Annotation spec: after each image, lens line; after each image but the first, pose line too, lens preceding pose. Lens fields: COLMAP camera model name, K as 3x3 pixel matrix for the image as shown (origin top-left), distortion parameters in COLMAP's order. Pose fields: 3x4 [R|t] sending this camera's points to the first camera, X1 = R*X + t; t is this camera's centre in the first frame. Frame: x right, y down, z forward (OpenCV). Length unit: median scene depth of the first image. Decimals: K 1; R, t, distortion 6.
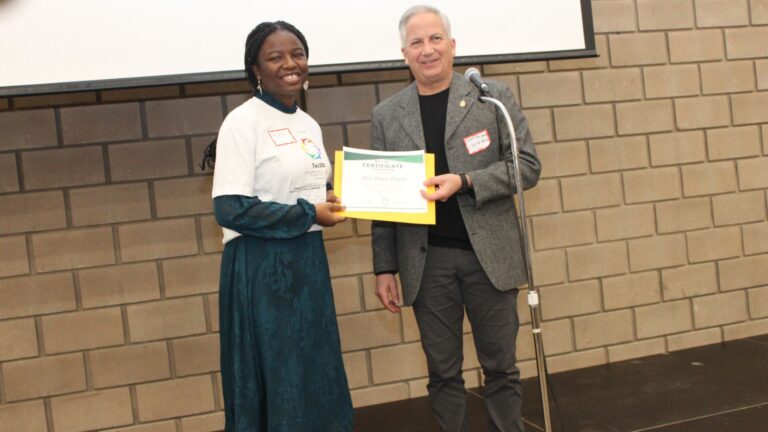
lens RADIAL K [[858.5, 0, 391.8], [0, 858.5, 223.3], [0, 0, 1]] dist [-0.077438, 0.000000]
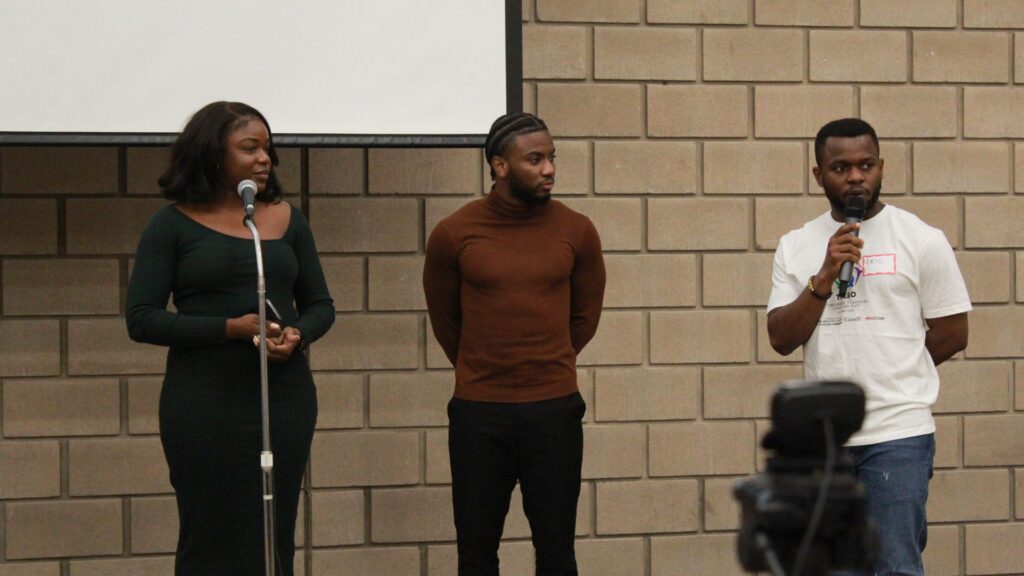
lens RADIAL K [[1289.6, 0, 457.3], [0, 1289.6, 306.2], [0, 0, 1]] dist [0.004243, 0.000000]
pose [[0.985648, 0.090133, -0.142737, 0.271014], [-0.093766, 0.995415, -0.018916, -0.033718], [0.140377, 0.032028, 0.989580, 0.073854]]
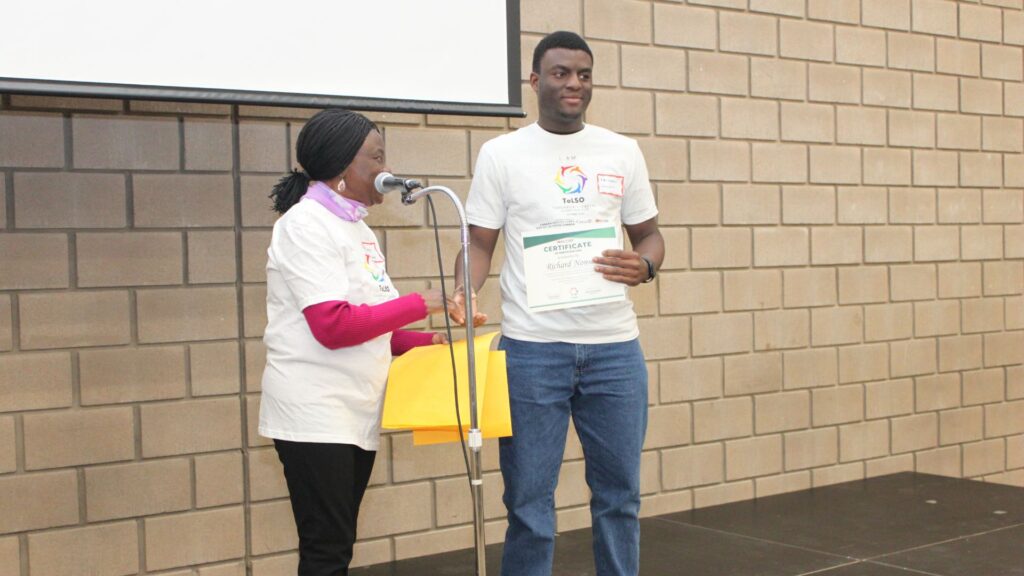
lens RADIAL K [[1289.6, 0, 487.3], [0, 1289.6, 322.7], [0, 0, 1]] dist [0.004243, 0.000000]
pose [[0.952407, 0.062728, 0.298304, -0.075013], [-0.057341, 0.997995, -0.026787, 0.008579], [-0.299386, 0.008407, 0.954095, -0.022335]]
